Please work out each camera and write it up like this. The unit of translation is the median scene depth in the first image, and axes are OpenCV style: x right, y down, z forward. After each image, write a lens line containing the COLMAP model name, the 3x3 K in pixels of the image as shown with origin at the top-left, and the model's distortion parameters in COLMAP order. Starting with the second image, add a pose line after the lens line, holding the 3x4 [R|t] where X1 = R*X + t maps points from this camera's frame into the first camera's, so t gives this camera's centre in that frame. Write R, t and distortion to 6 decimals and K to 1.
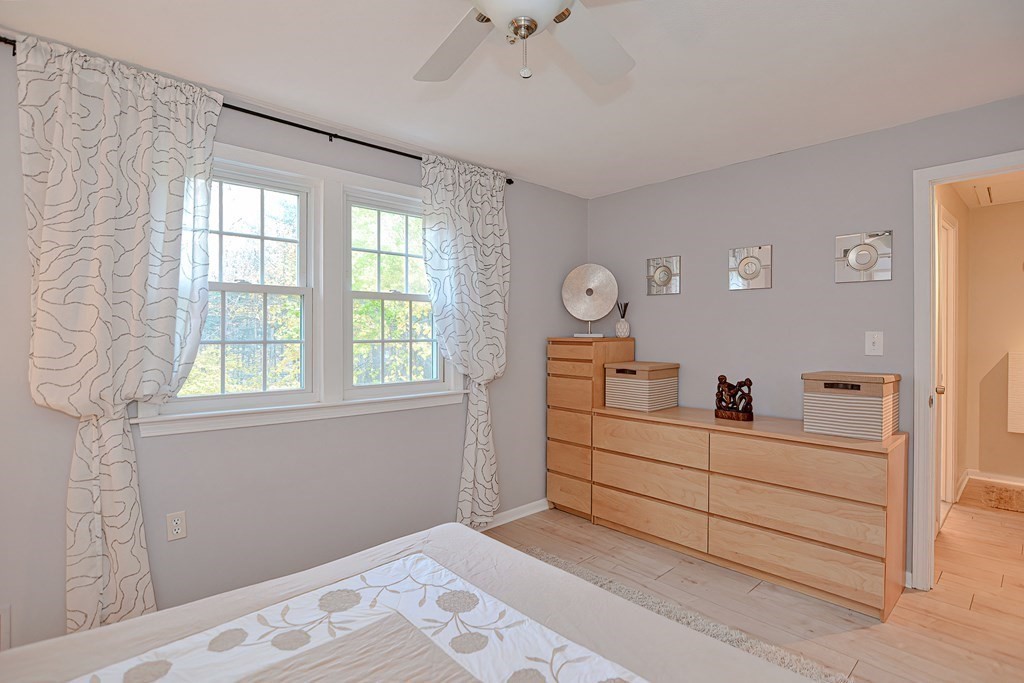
lens RADIAL K [[503.9, 0, 518.7], [0, 503.9, 337.4], [0, 0, 1]] dist [-0.030600, 0.007940]
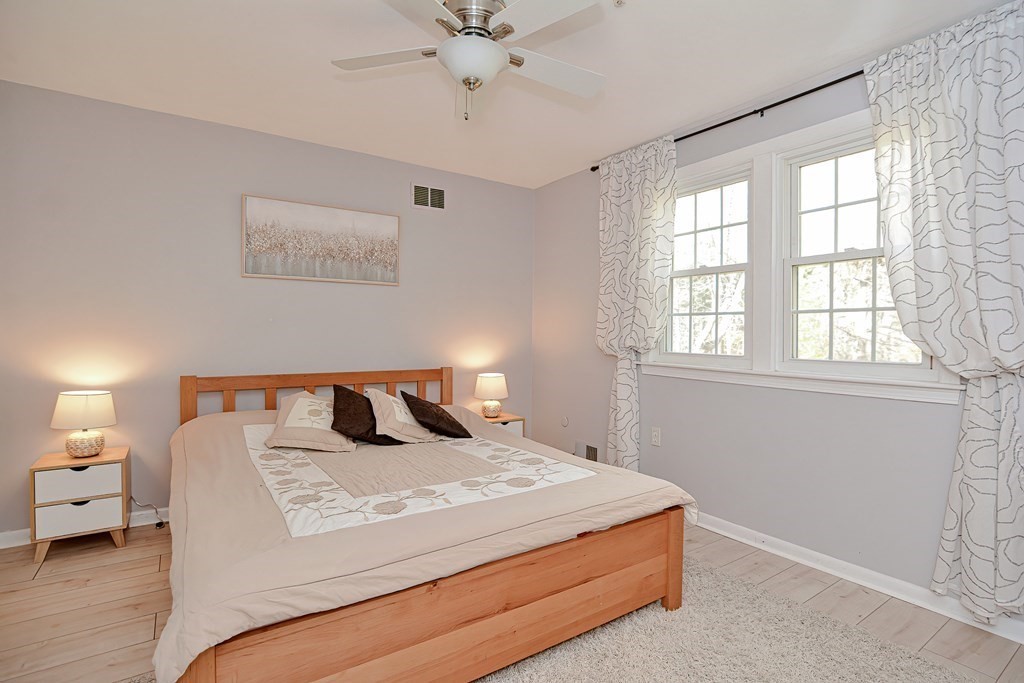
lens RADIAL K [[503.9, 0, 517.9], [0, 503.9, 341.8], [0, 0, 1]] dist [-0.030600, 0.007940]
pose [[-0.157500, 0.030638, -0.987044, 0.722159], [0.005378, 0.999530, 0.030167, 0.035905], [0.987504, -0.000557, -0.157591, 0.665110]]
